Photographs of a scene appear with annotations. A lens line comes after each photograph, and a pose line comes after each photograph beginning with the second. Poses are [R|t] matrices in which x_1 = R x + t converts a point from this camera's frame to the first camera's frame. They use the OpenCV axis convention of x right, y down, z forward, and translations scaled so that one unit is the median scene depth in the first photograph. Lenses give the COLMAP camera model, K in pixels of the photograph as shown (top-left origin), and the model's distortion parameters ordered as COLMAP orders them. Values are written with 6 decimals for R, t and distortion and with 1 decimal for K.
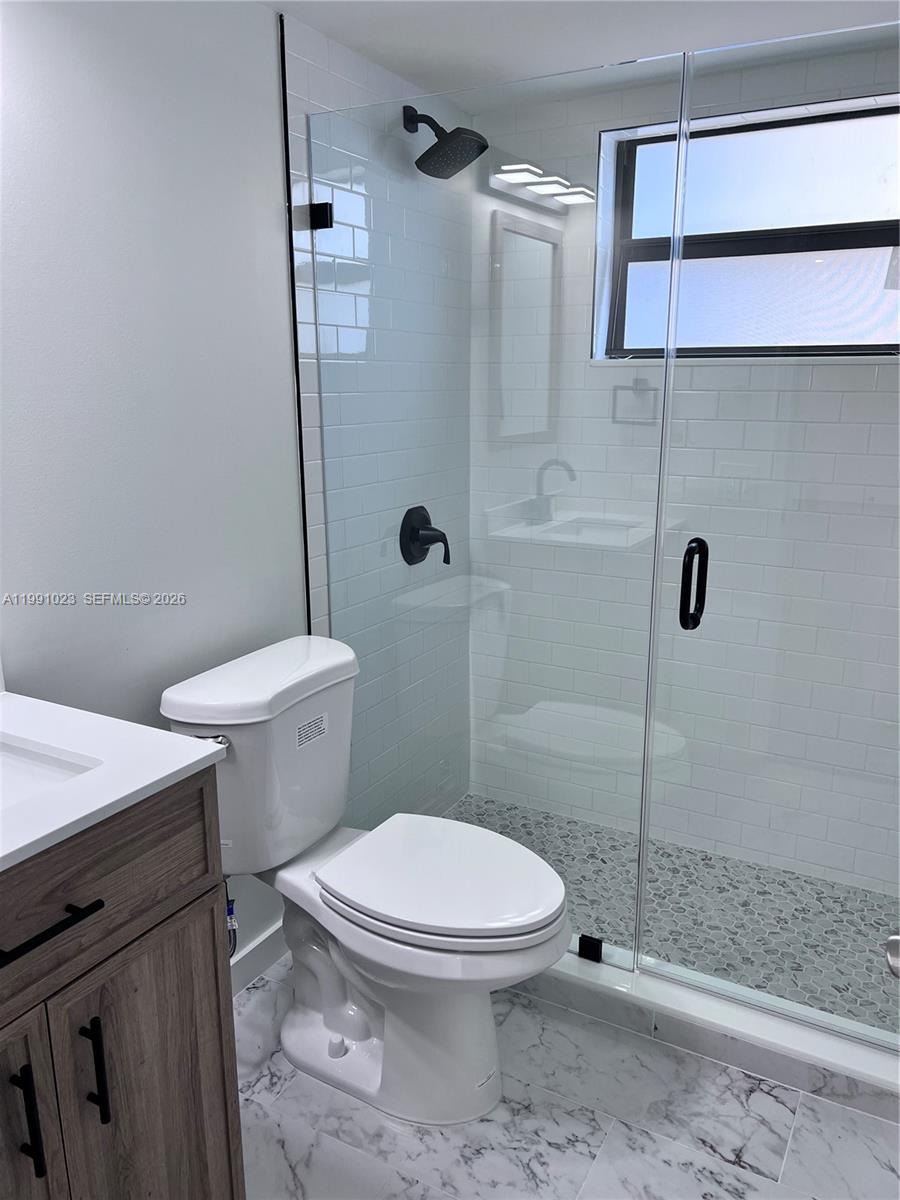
lens RADIAL K [[911.0, 0, 459.1], [0, 911.0, 602.9], [0, 0, 1]] dist [0.060279, -0.065206]
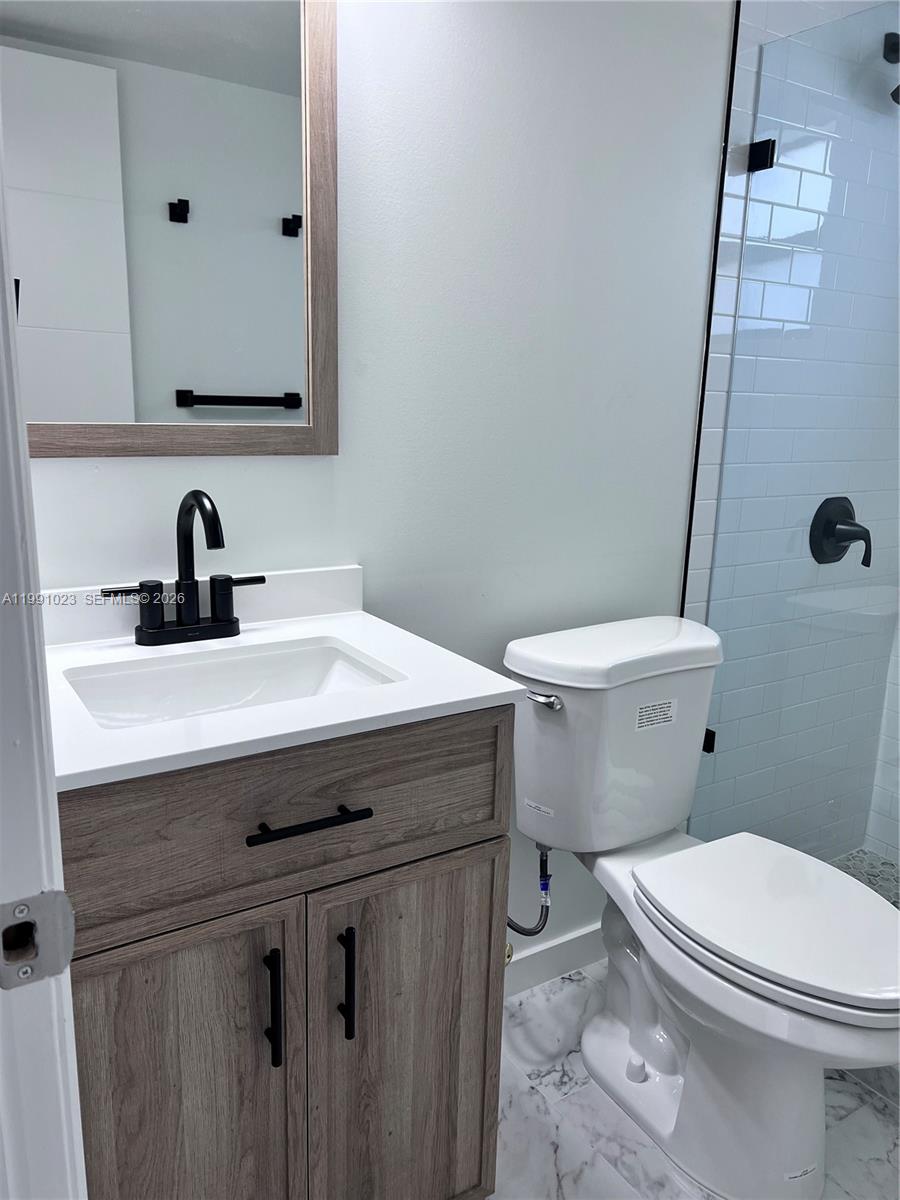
lens RADIAL K [[906.2, 0, 448.3], [0, 906.2, 604.7], [0, 0, 1]] dist [0.030094, -0.031559]
pose [[0.876060, 0.131030, -0.464059, 0.064511], [-0.142921, 0.989687, 0.009635, 0.058178], [0.460536, 0.057883, 0.885752, 0.116563]]
